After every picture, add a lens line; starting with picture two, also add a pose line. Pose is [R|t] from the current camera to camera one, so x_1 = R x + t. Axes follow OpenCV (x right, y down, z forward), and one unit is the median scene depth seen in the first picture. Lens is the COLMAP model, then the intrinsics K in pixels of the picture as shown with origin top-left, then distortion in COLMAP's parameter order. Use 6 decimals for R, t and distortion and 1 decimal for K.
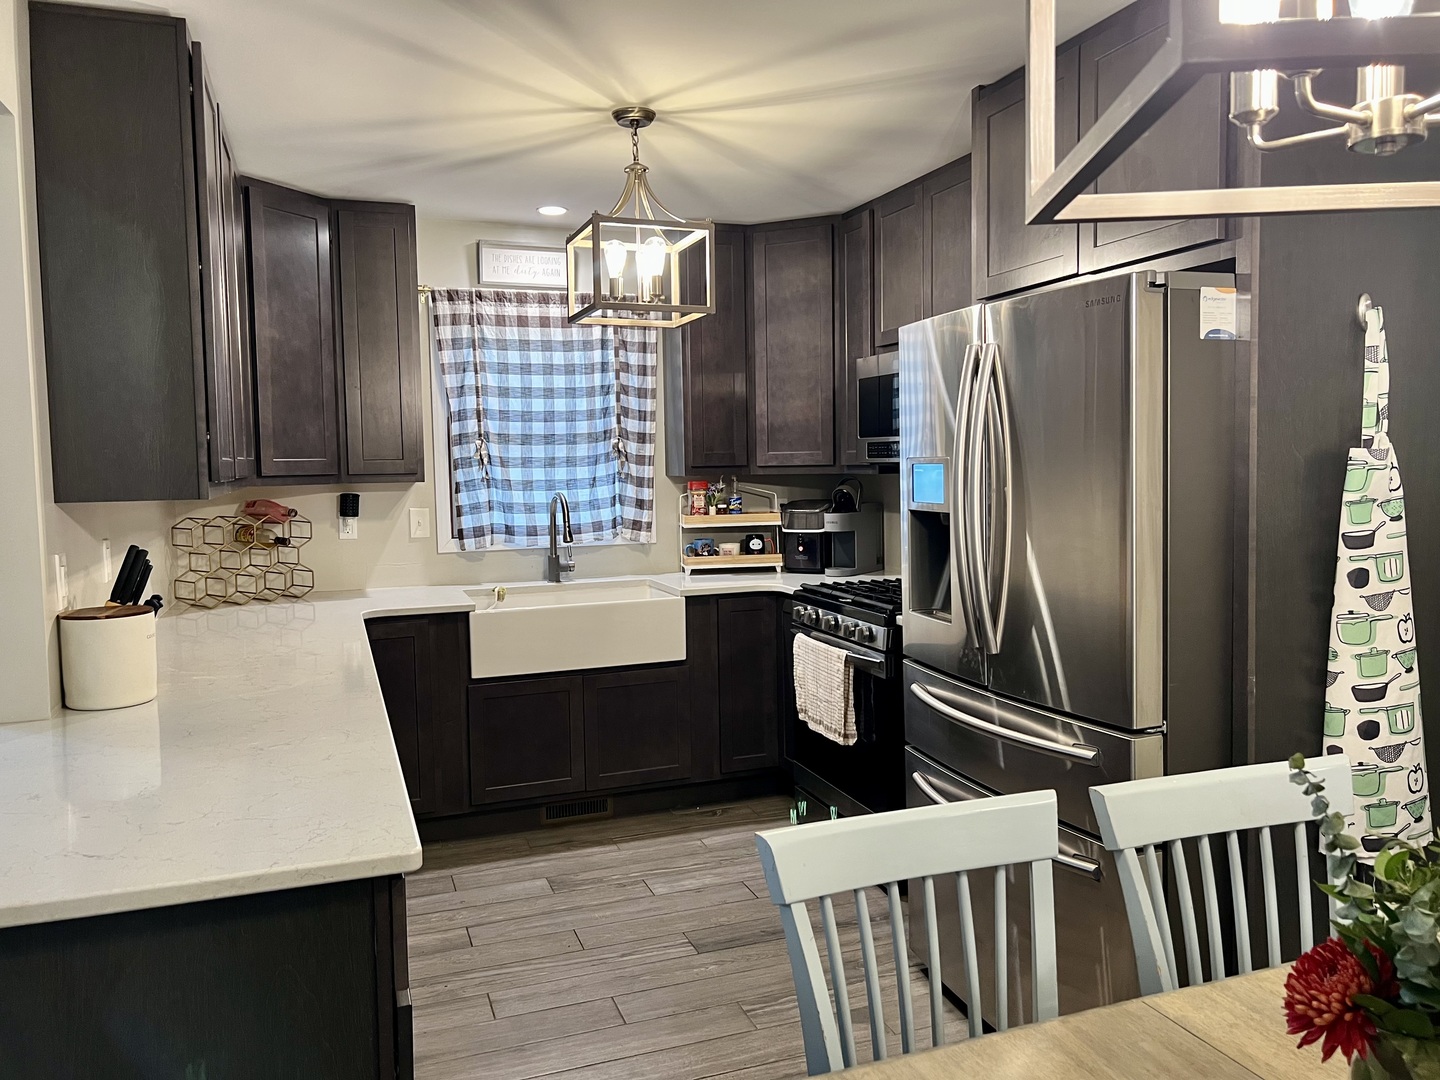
lens RADIAL K [[1083.8, 0, 719.6], [0, 1083.8, 528.7], [0, 0, 1]] dist [0.026189, -0.033838]
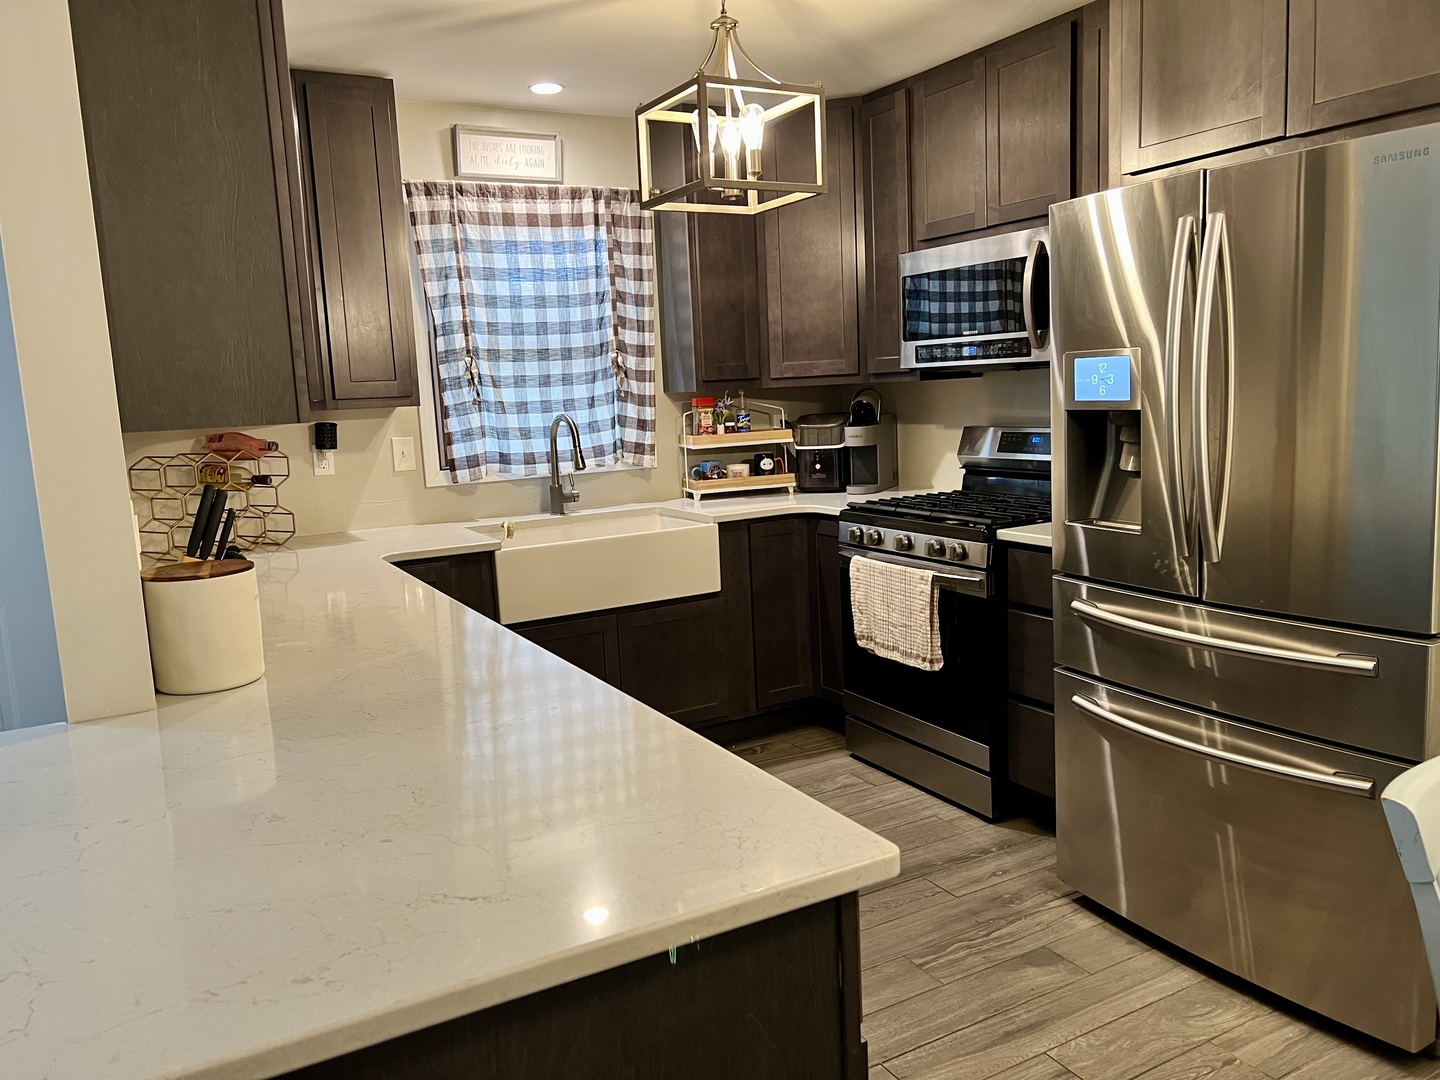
lens RADIAL K [[1083.8, 0, 712.2], [0, 1083.8, 539.6], [0, 0, 1]] dist [0.026189, -0.033838]
pose [[0.988422, -0.050761, 0.142987, -0.160935], [0.039716, 0.996078, 0.079063, 0.004168], [-0.146440, -0.072469, 0.986562, 0.090857]]
